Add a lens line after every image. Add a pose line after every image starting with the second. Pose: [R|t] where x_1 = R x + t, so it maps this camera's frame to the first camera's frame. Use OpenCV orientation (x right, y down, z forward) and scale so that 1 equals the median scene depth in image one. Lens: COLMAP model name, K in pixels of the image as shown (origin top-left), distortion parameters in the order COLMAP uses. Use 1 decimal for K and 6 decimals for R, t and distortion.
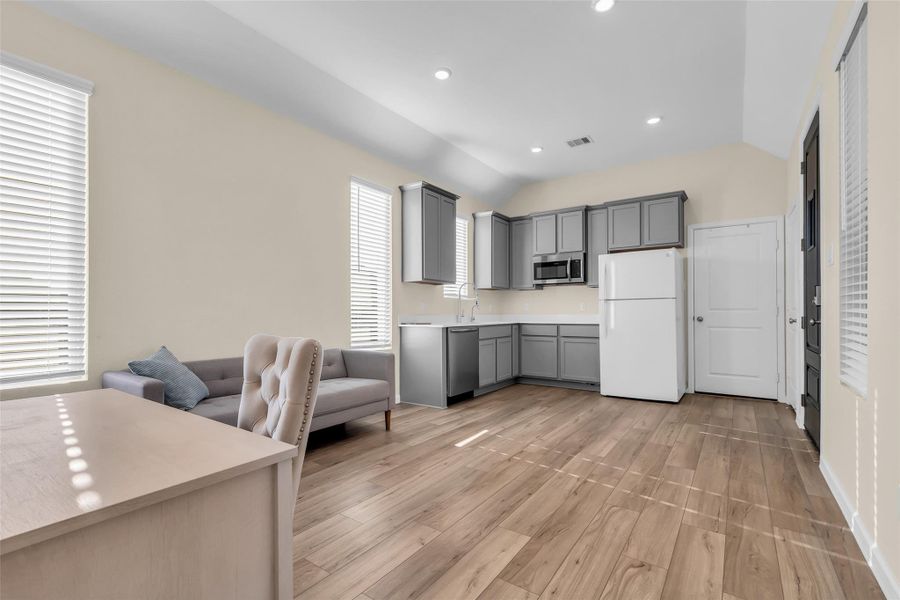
lens RADIAL K [[406.5, 0, 454.8], [0, 406.5, 305.3], [0, 0, 1]] dist [-0.004846, -0.000223]
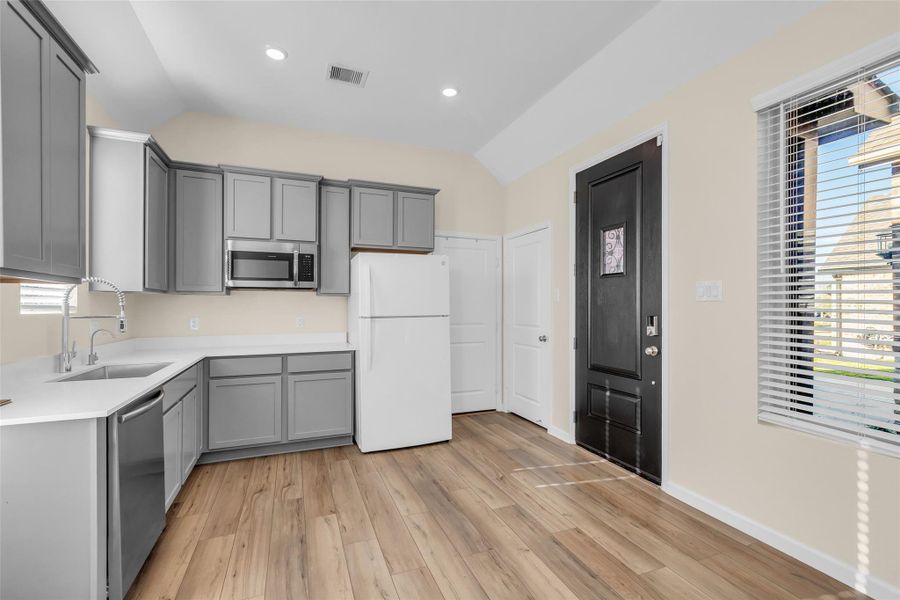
lens RADIAL K [[394.0, 0, 432.5], [0, 394.0, 299.5], [0, 0, 1]] dist [0.001889, 0.000451]
pose [[0.540739, 0.011366, 0.841114, -0.131978], [-0.017314, 0.999847, -0.002380, -0.039853], [-0.841012, -0.013276, 0.540853, 0.480489]]
